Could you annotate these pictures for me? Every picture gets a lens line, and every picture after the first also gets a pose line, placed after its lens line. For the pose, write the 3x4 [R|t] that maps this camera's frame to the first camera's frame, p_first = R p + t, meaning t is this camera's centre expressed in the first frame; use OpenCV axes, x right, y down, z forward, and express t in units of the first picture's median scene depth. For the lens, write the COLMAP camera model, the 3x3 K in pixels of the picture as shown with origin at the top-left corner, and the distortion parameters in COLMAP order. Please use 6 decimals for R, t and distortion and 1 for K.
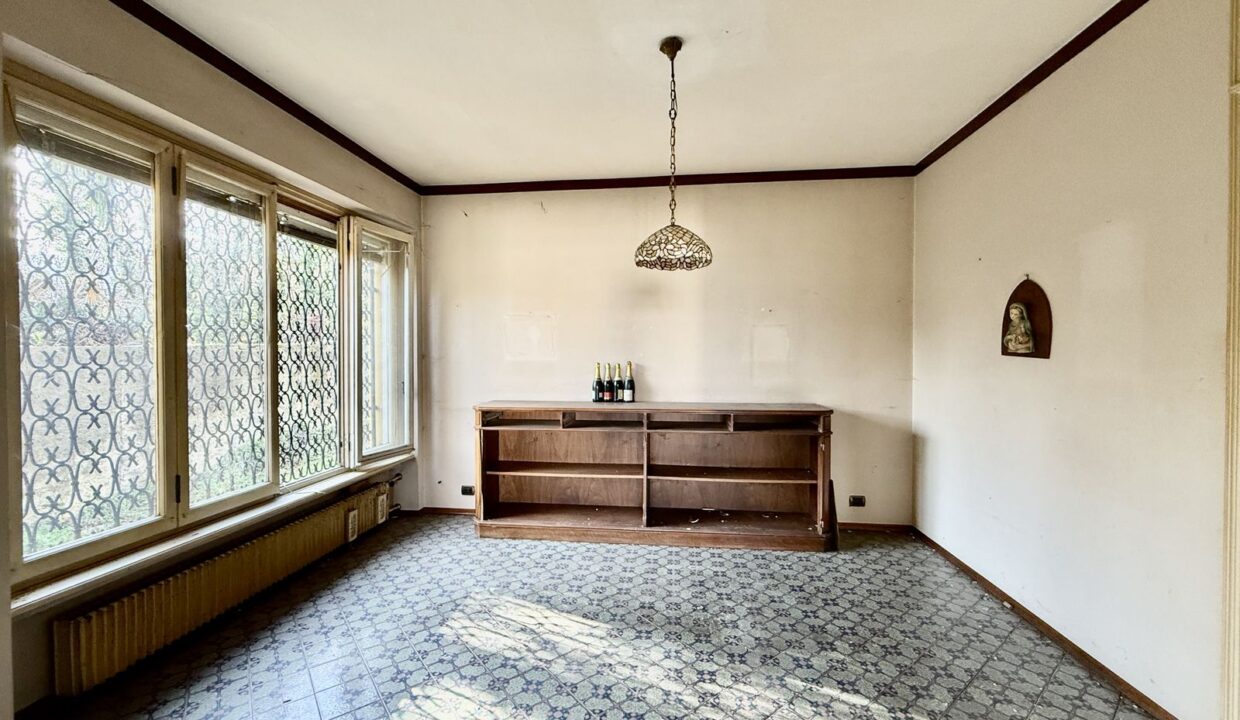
lens RADIAL K [[505.7, 0, 620.0], [0, 505.7, 360.0], [0, 0, 1]] dist [0.001218, -0.000050]
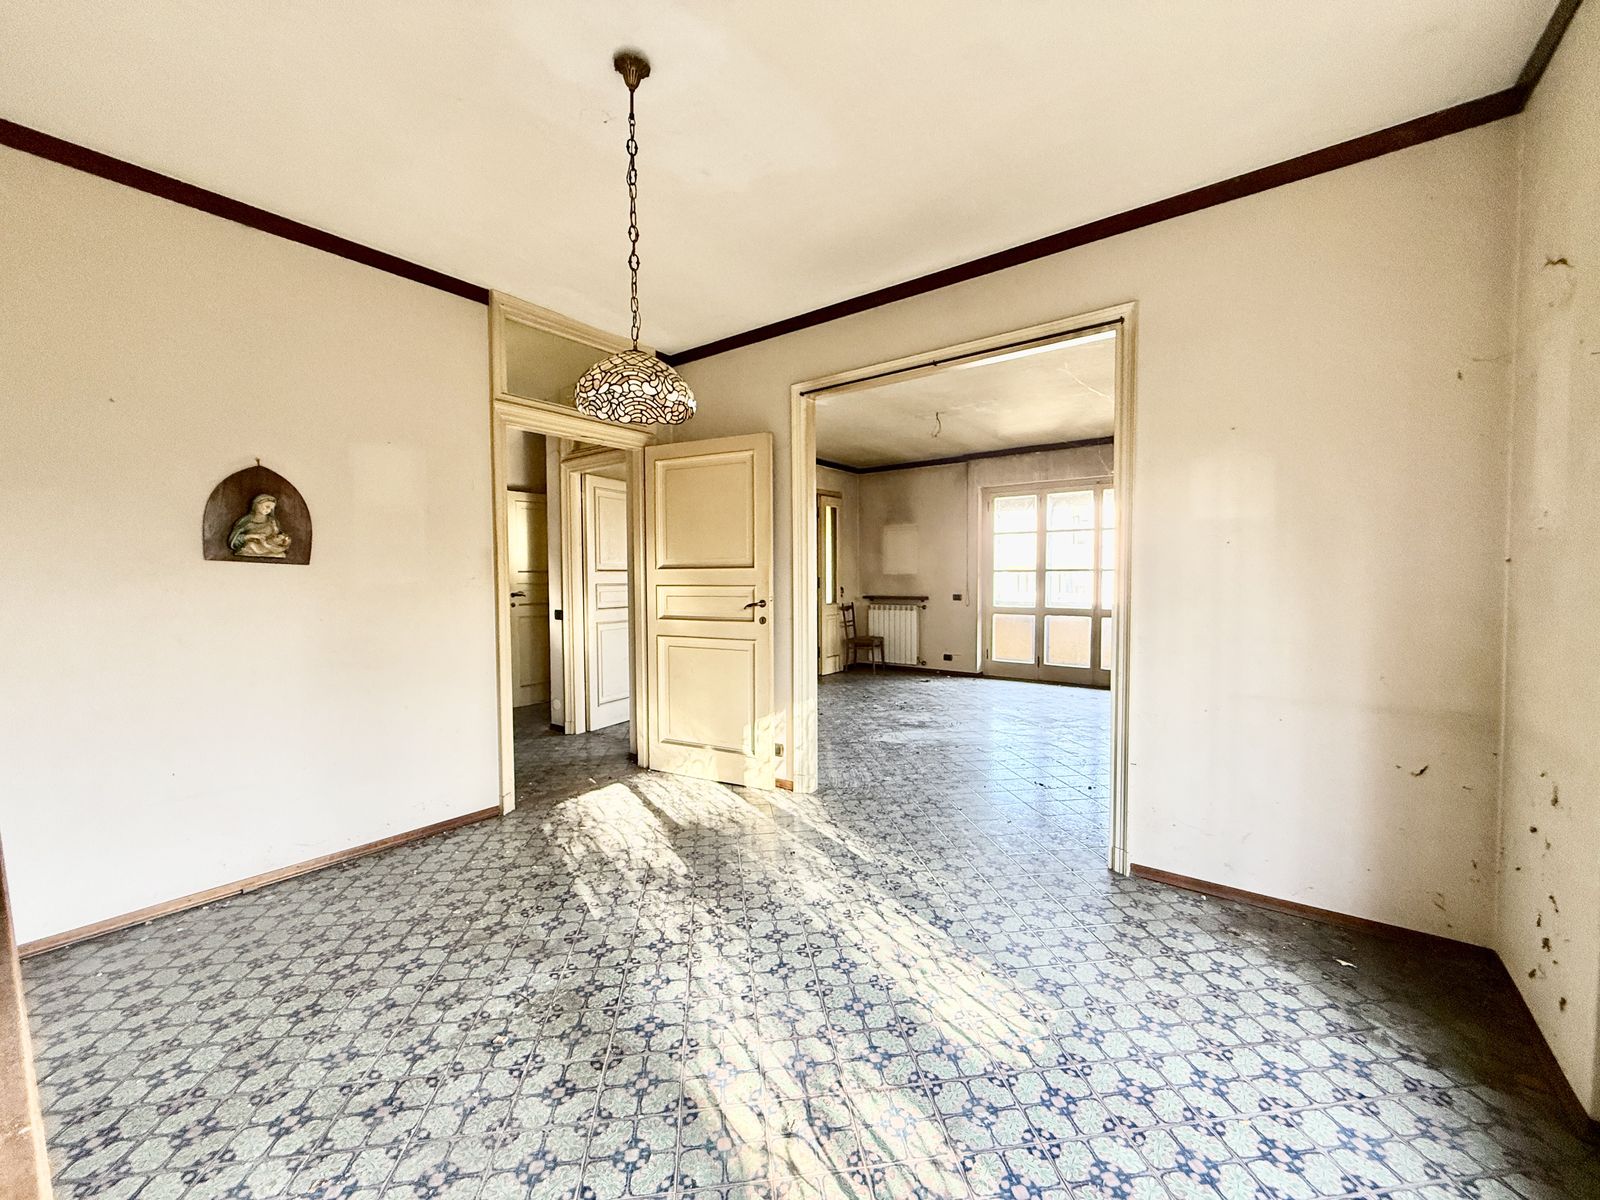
lens RADIAL K [[665.5, 0, 796.7], [0, 665.5, 599.6], [0, 0, 1]] dist [0.000925, 0.000159]
pose [[-0.865548, -0.010230, 0.500722, -0.489550], [0.012497, 0.999039, 0.042014, 0.020459], [-0.500671, 0.042623, -0.864588, 1.591144]]
